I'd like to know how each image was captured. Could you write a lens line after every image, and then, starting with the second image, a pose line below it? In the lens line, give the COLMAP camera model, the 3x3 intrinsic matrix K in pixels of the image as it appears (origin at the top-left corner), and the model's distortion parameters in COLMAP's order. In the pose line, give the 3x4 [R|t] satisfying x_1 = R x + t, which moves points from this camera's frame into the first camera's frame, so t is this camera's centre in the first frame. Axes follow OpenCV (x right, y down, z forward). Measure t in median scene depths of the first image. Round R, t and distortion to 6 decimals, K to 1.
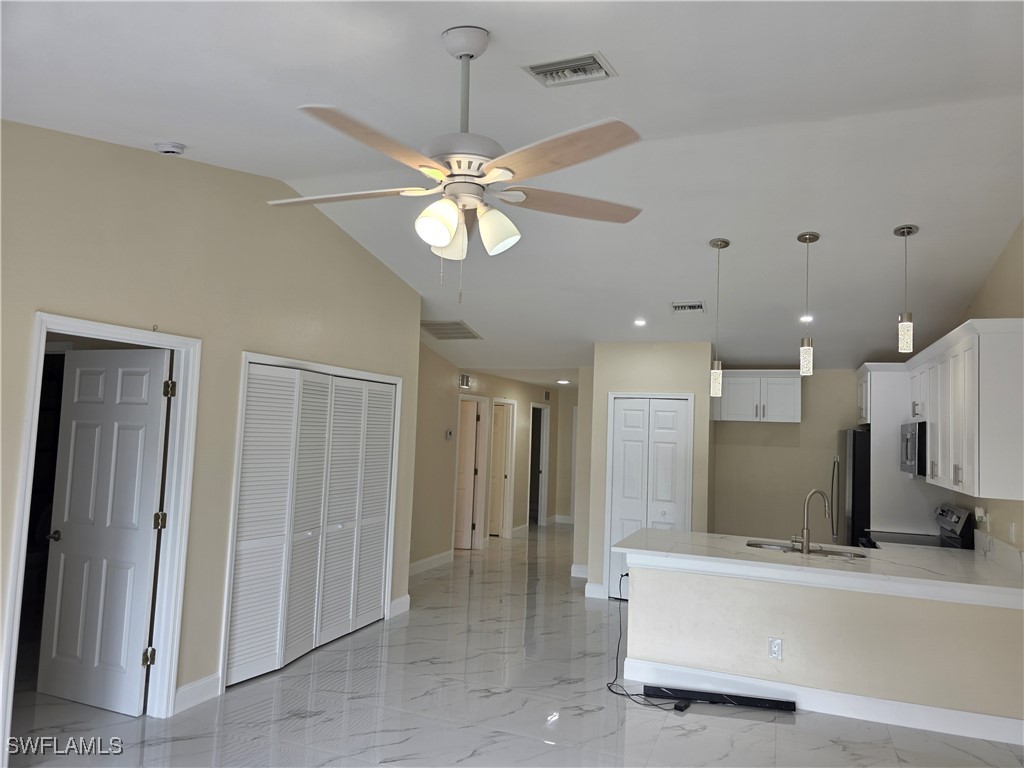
lens RADIAL K [[684.6, 0, 518.1], [0, 684.6, 379.7], [0, 0, 1]] dist [0.060976, -0.060714]
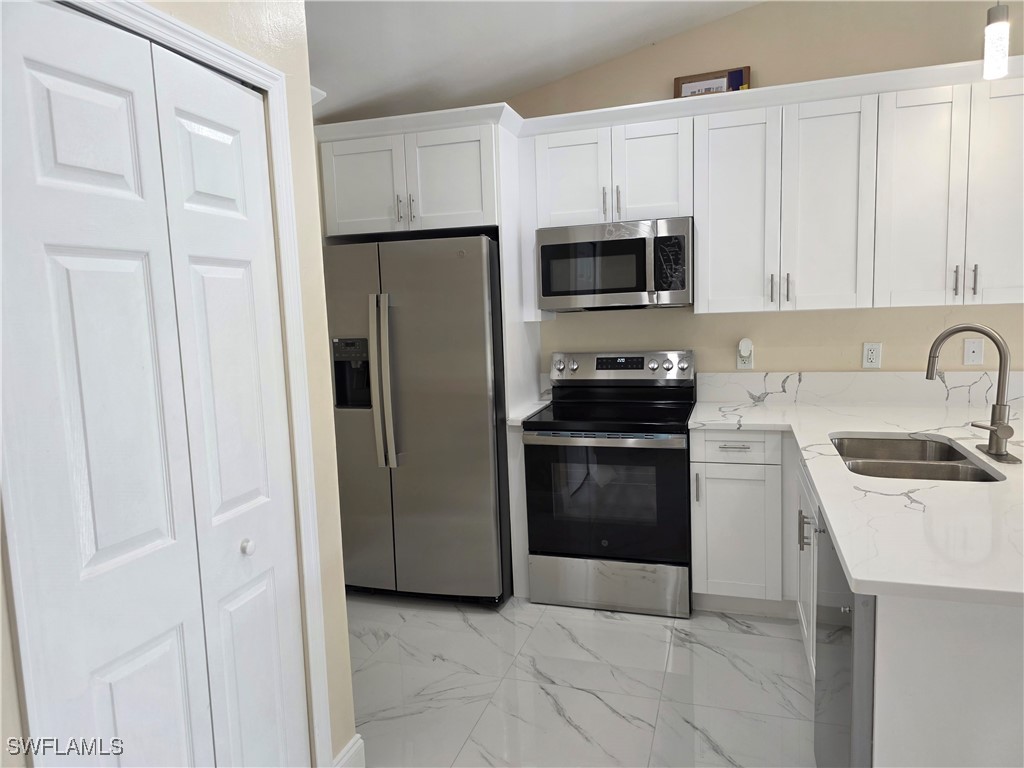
lens RADIAL K [[684.6, 0, 518.1], [0, 684.6, 379.7], [0, 0, 1]] dist [0.060976, -0.060714]
pose [[-0.063678, -0.143492, 0.987601, -0.036722], [-0.037894, 0.989243, 0.141288, 0.121108], [-0.997251, -0.028427, -0.068431, 1.176953]]
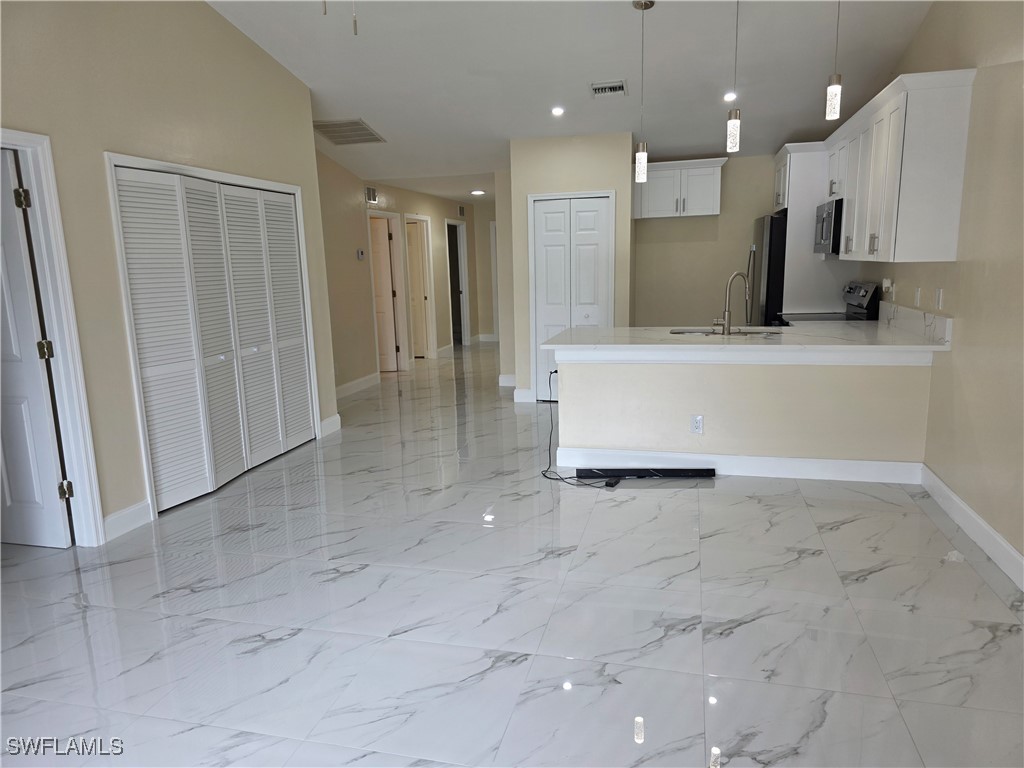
lens RADIAL K [[684.6, 0, 518.1], [0, 684.6, 379.7], [0, 0, 1]] dist [0.060976, -0.060714]
pose [[0.990533, -0.084230, 0.108391, -0.006711], [0.054893, 0.966781, 0.249643, 0.036623], [-0.125818, -0.241329, 0.962253, 0.032337]]
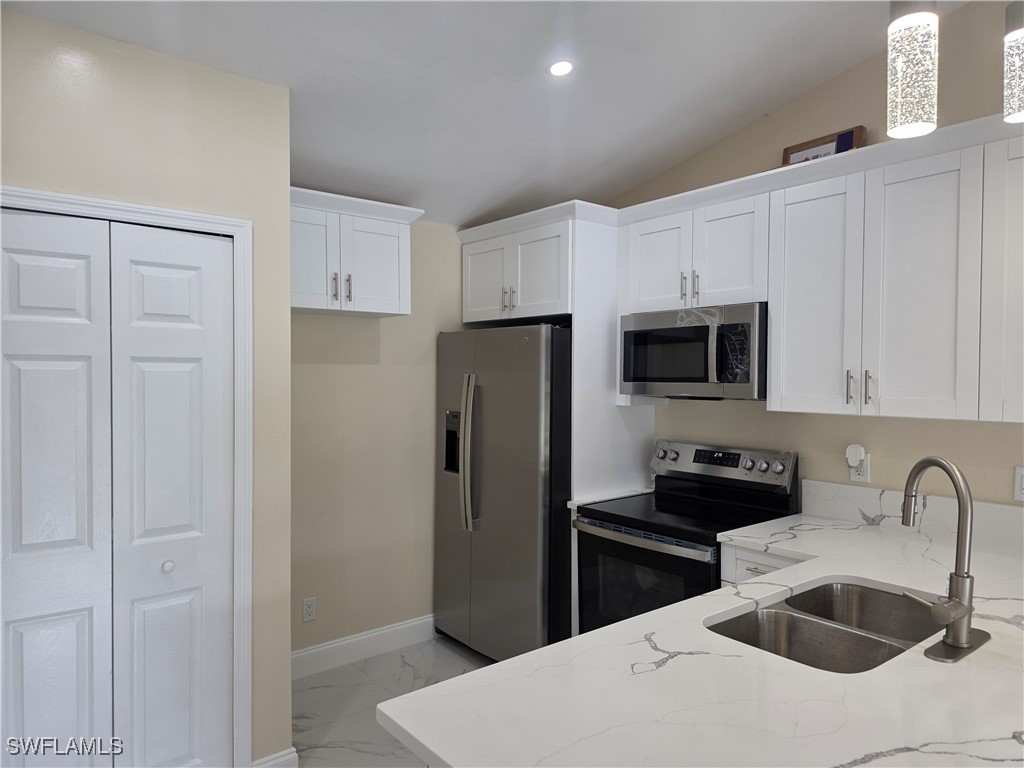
lens RADIAL K [[684.6, 0, 518.1], [0, 684.6, 379.7], [0, 0, 1]] dist [0.060976, -0.060714]
pose [[0.488104, -0.044804, 0.871635, 0.006784], [-0.046538, 0.995925, 0.077253, 0.086873], [-0.871544, -0.078272, 0.484029, 0.888266]]
